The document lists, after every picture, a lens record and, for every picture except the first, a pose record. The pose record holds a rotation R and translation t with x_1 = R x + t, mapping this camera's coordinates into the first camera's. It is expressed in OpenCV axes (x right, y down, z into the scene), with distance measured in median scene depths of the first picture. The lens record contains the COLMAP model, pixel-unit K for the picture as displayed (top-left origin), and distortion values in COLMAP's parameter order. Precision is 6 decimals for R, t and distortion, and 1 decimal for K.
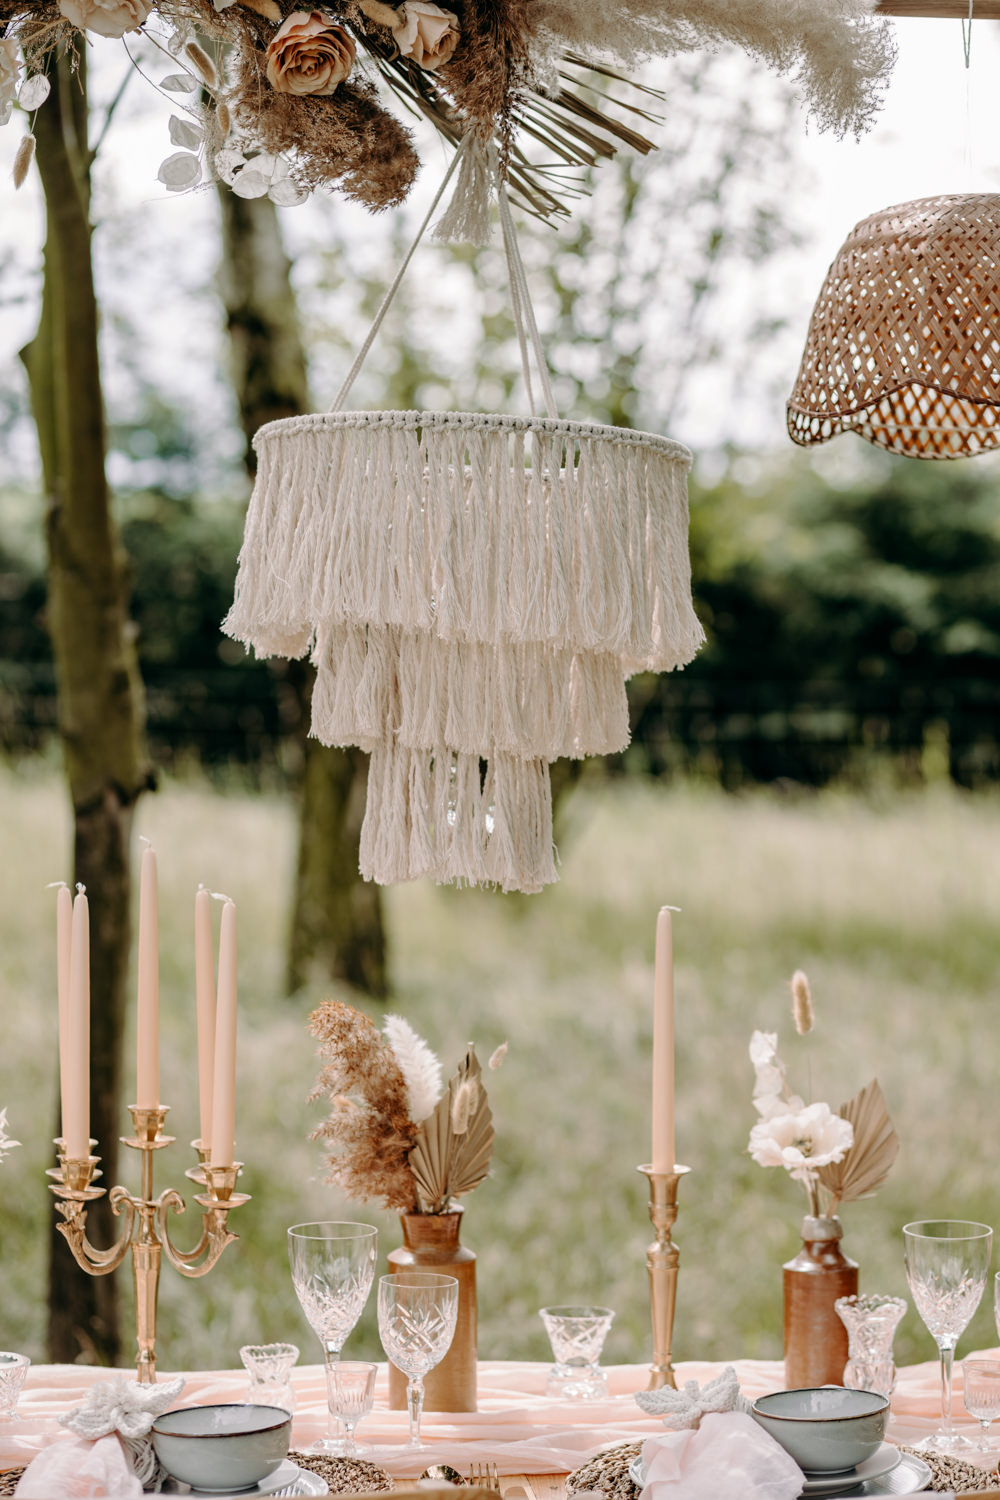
lens RADIAL K [[3926.2, 0, 500.0], [0, 3926.2, 750.0], [0, 0, 1]] dist [-0.090137, -0.525226]
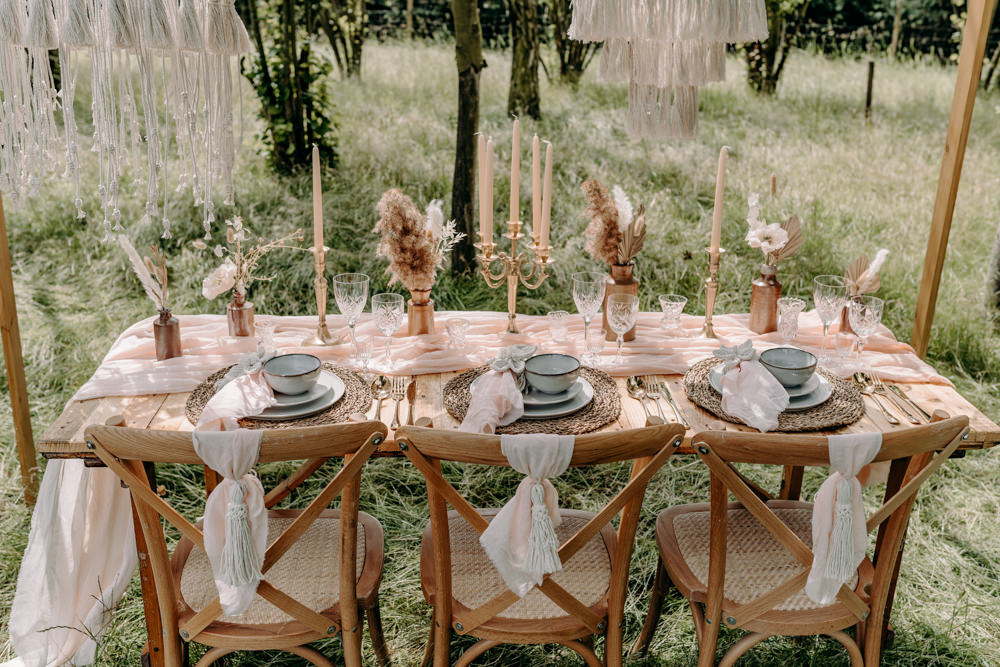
lens RADIAL K [[993.1, 0, 478.7], [0, 993.1, 365.0], [0, 0, 1]] dist [-0.008192, -0.017057]
pose [[0.997916, 0.029468, -0.057404, -0.071773], [-0.009517, 0.947119, 0.320742, -0.028088], [0.063820, -0.319527, 0.945425, 0.348430]]
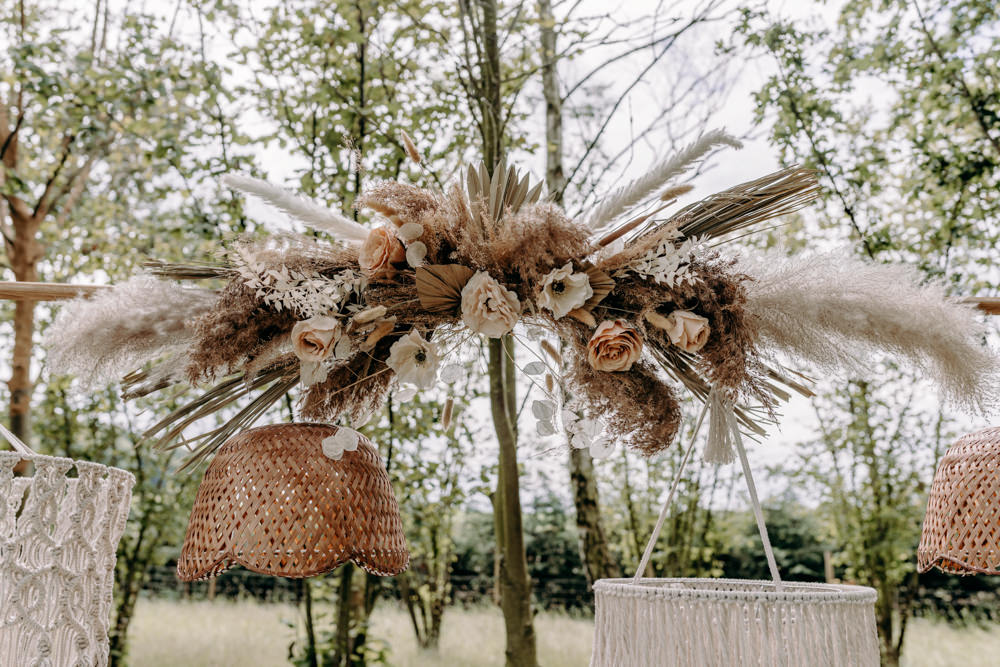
lens RADIAL K [[993.1, 0, 478.7], [0, 993.1, 365.0], [0, 0, 1]] dist [-0.008192, -0.017057]
pose [[0.986709, -0.026264, -0.160360, -0.038352], [-0.008498, 0.977162, -0.212327, -0.082361], [0.162274, 0.210868, 0.963951, 0.595008]]
